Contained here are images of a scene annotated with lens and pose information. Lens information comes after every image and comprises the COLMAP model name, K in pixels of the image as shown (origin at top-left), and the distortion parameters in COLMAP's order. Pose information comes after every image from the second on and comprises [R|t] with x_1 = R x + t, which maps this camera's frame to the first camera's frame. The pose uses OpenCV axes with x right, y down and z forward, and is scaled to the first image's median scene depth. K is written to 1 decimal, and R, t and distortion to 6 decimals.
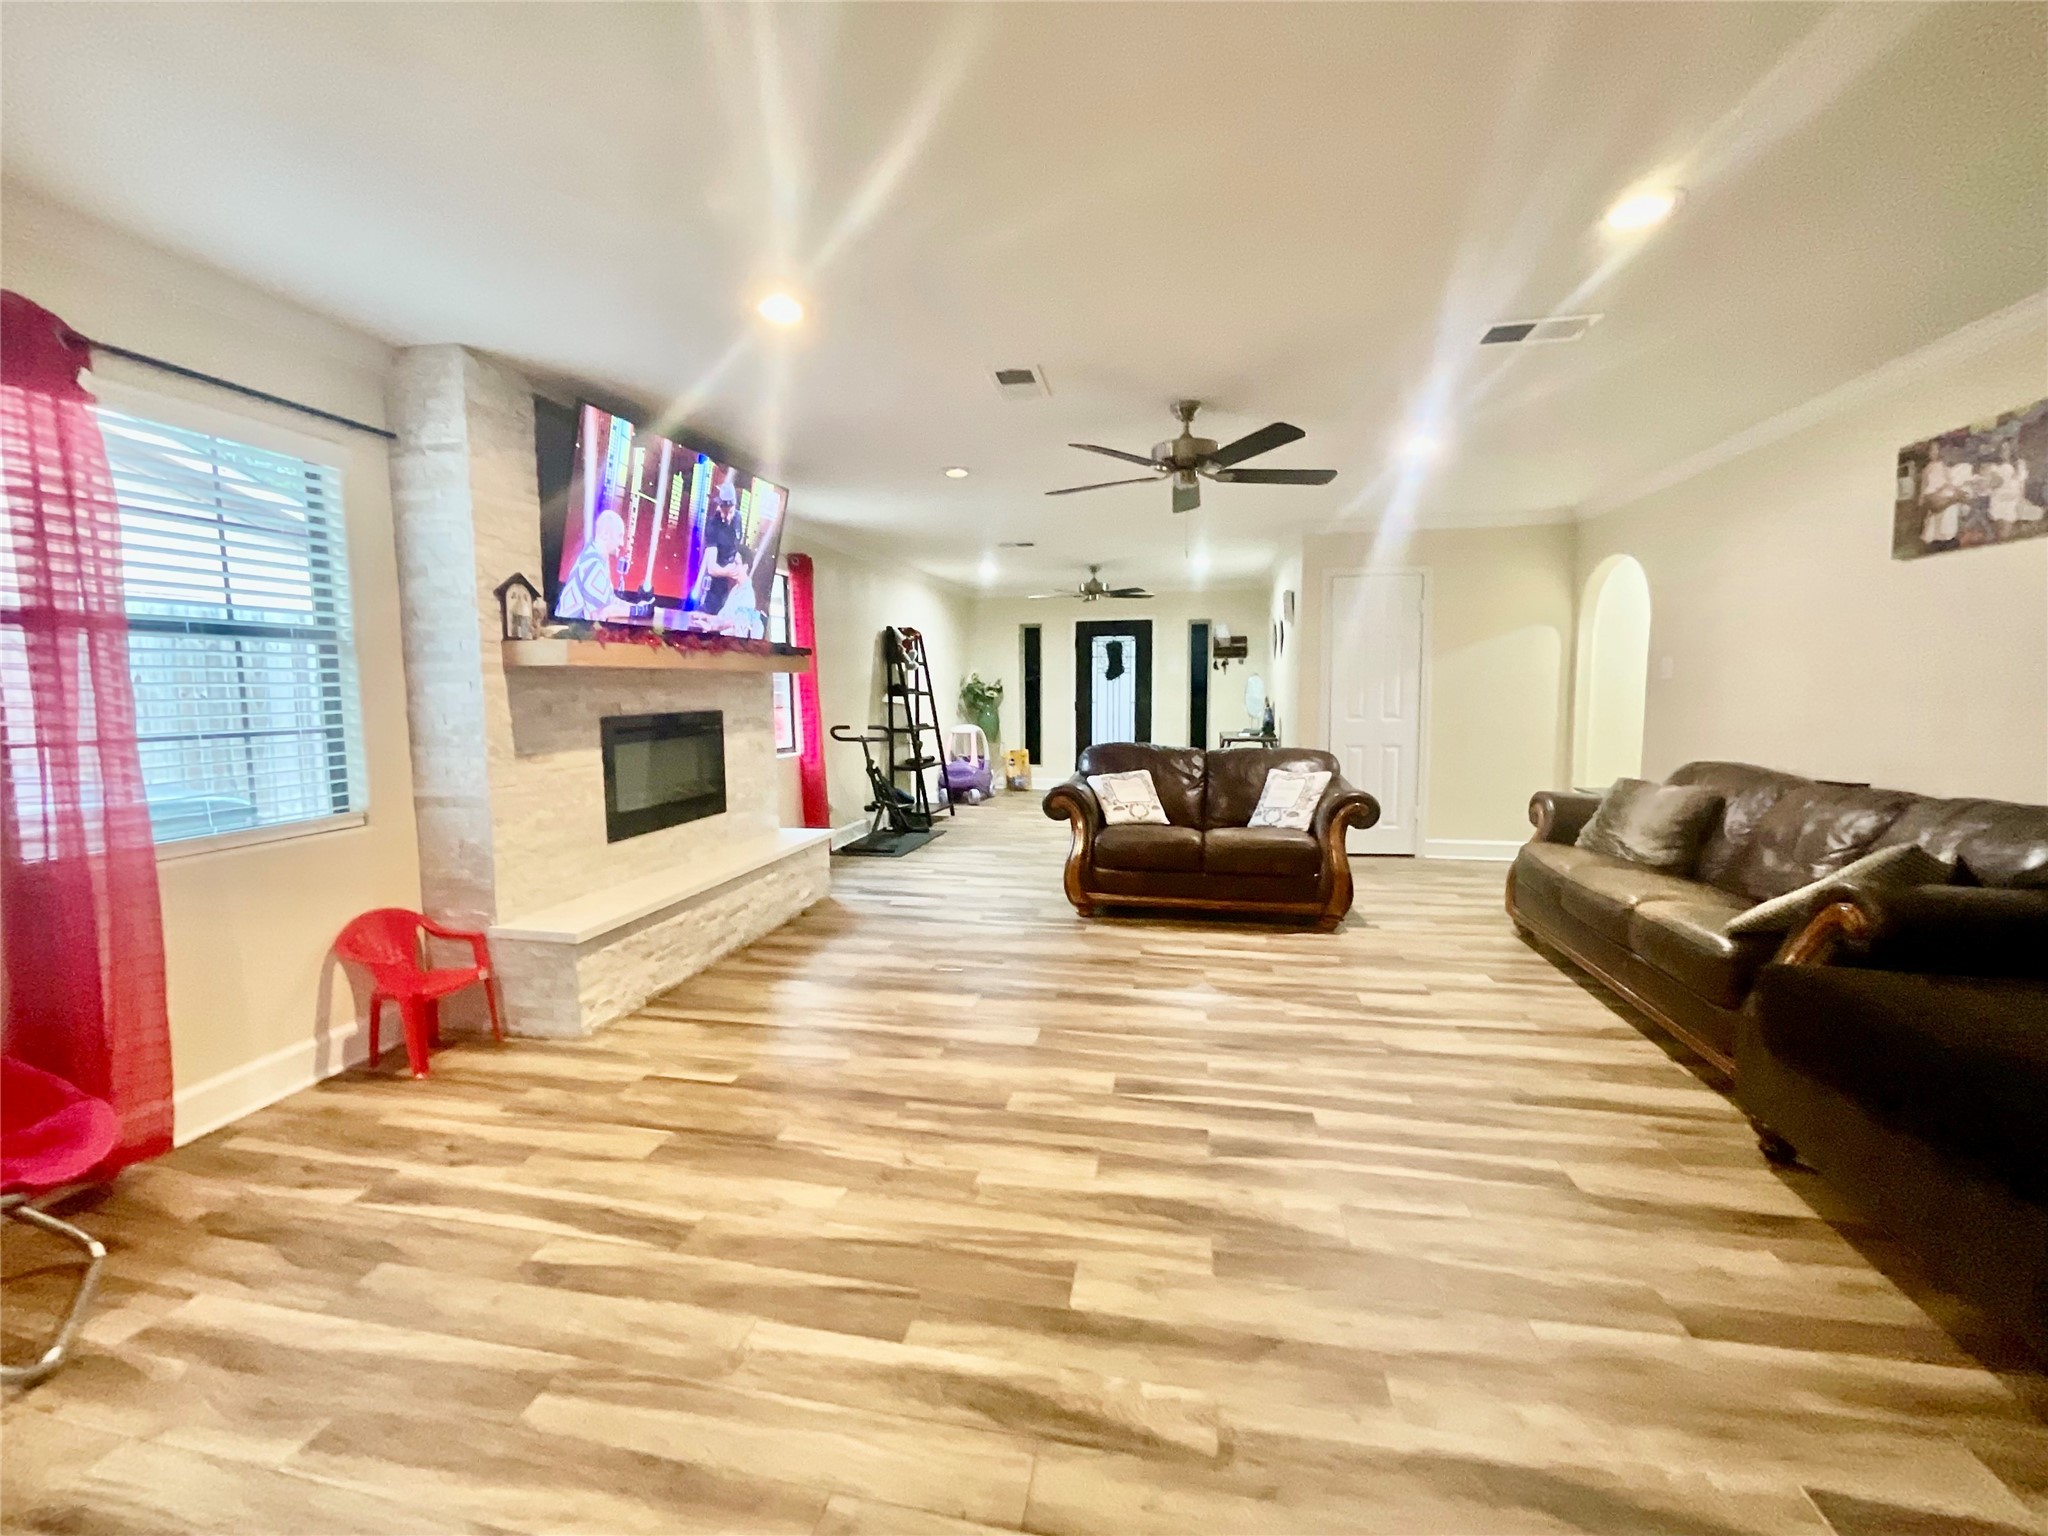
lens RADIAL K [[828.8, 0, 1024.0], [0, 828.8, 768.0], [0, 0, 1]] dist [-0.001652, -0.000176]
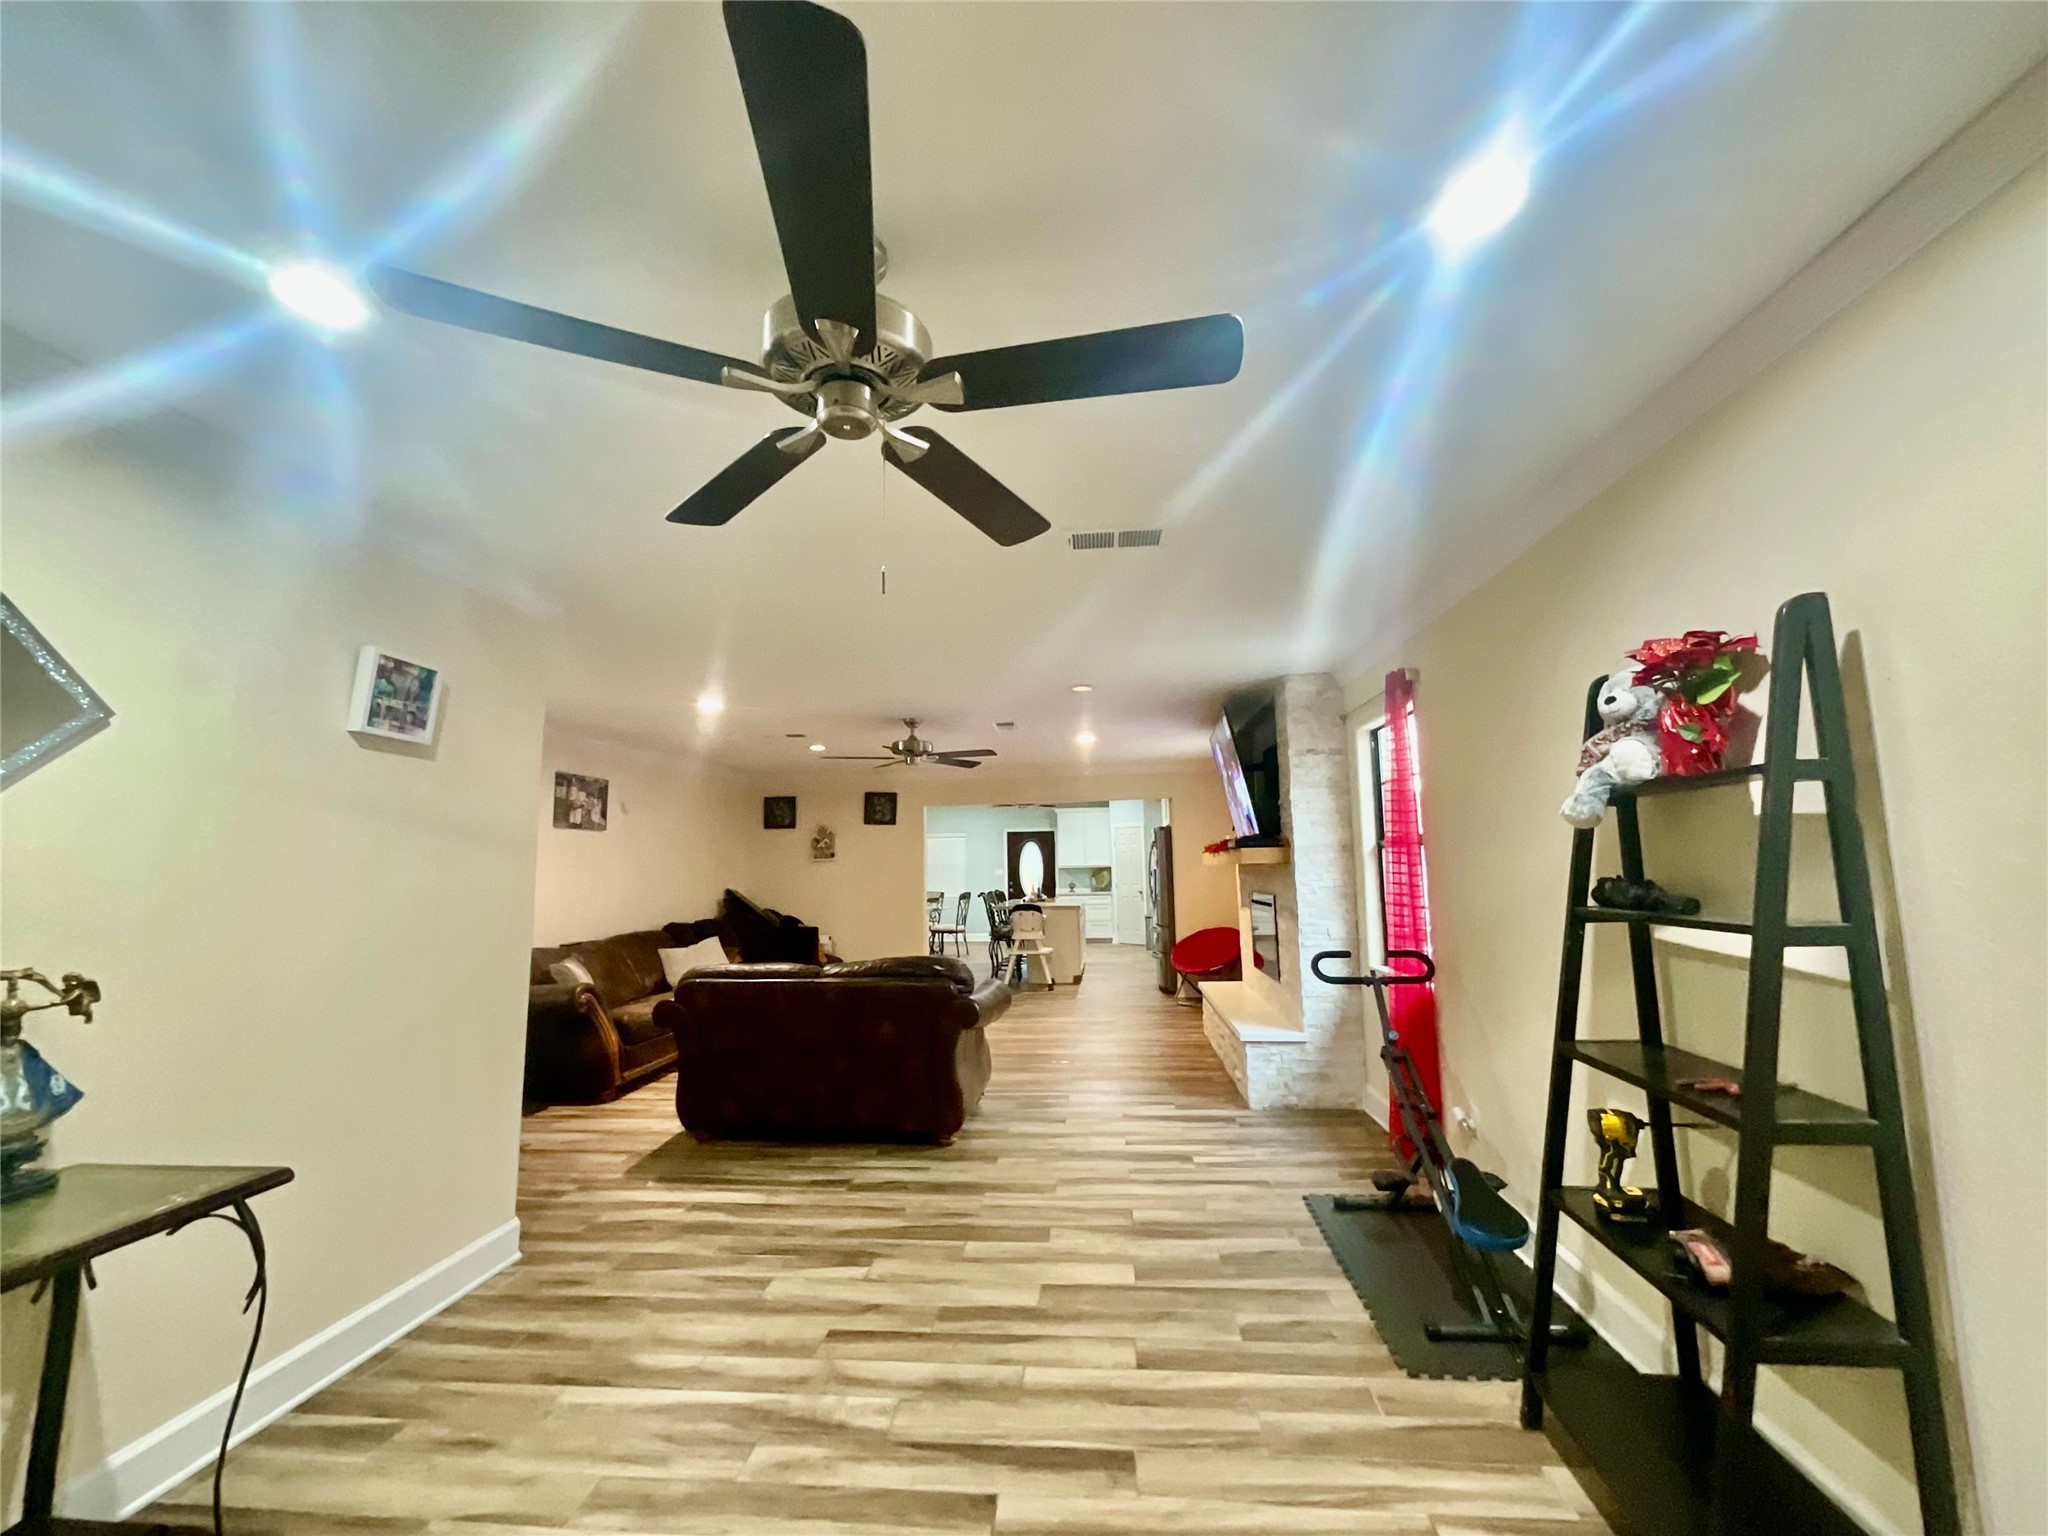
lens RADIAL K [[828.8, 0, 1024.0], [0, 828.8, 768.0], [0, 0, 1]] dist [-0.001652, -0.000176]
pose [[-0.994379, 0.013345, -0.105034, 0.175308], [0.016134, 0.999538, -0.025746, -0.340455], [0.104641, -0.027296, -0.994135, 3.212140]]
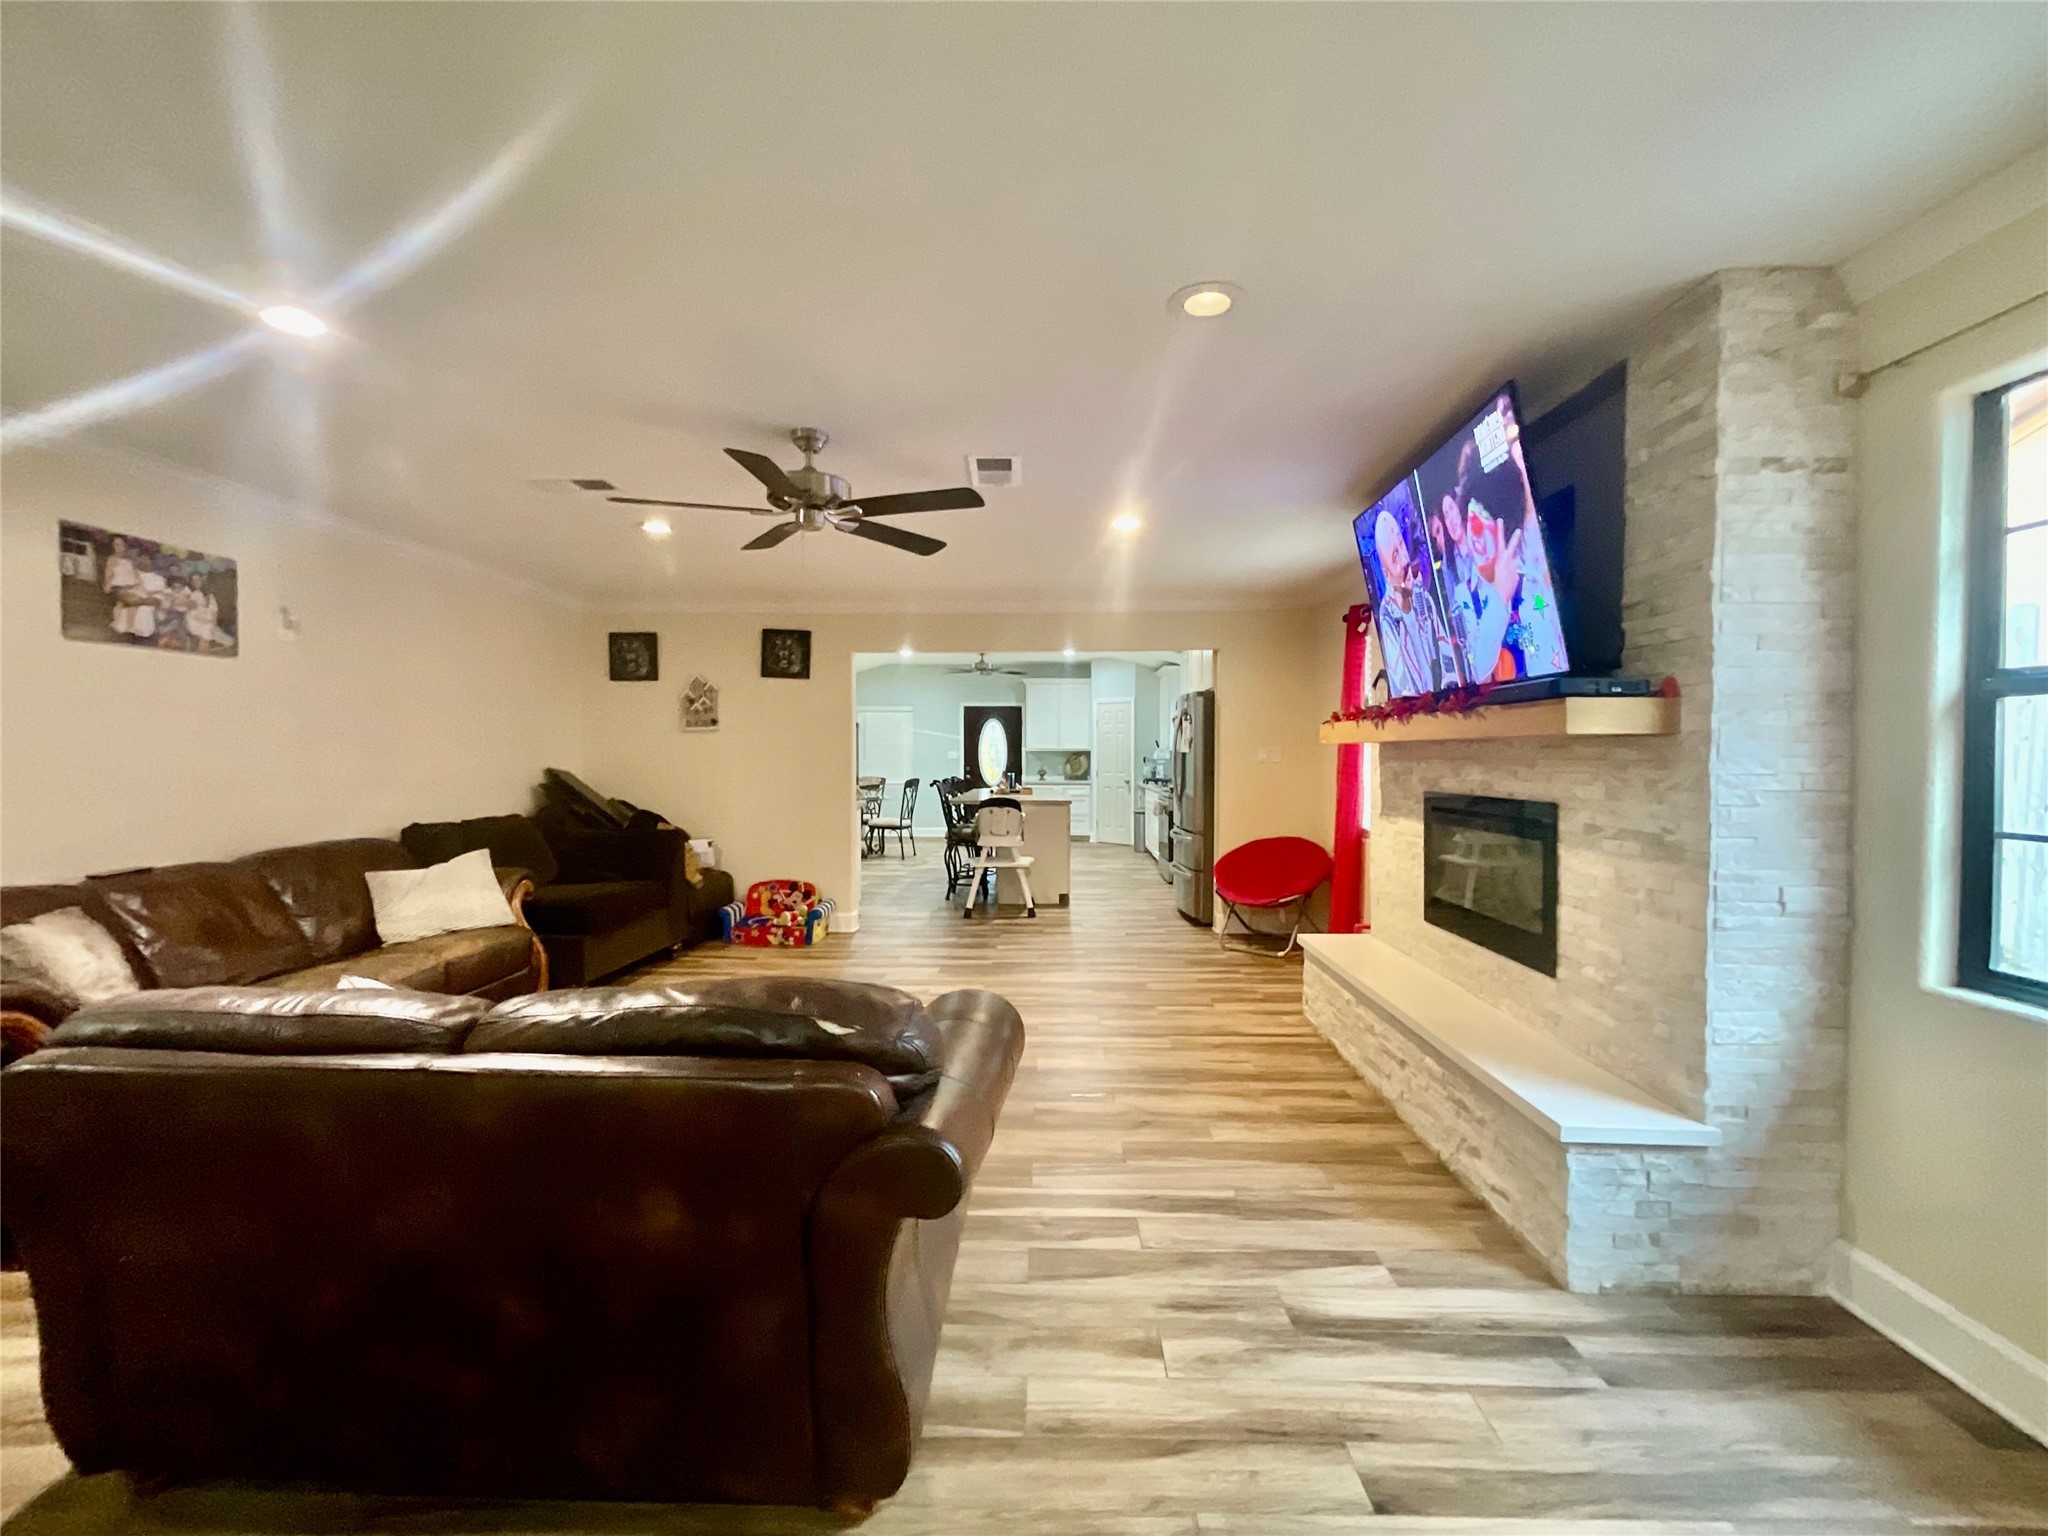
lens RADIAL K [[813.4, 0, 1024.0], [0, 813.4, 768.0], [0, 0, 1]] dist [-0.000456, 0.000016]
pose [[-0.985563, 0.009022, -0.169070, 0.147111], [-0.009937, 0.993776, 0.110952, -0.228553], [0.169018, 0.111030, -0.979339, 2.219704]]
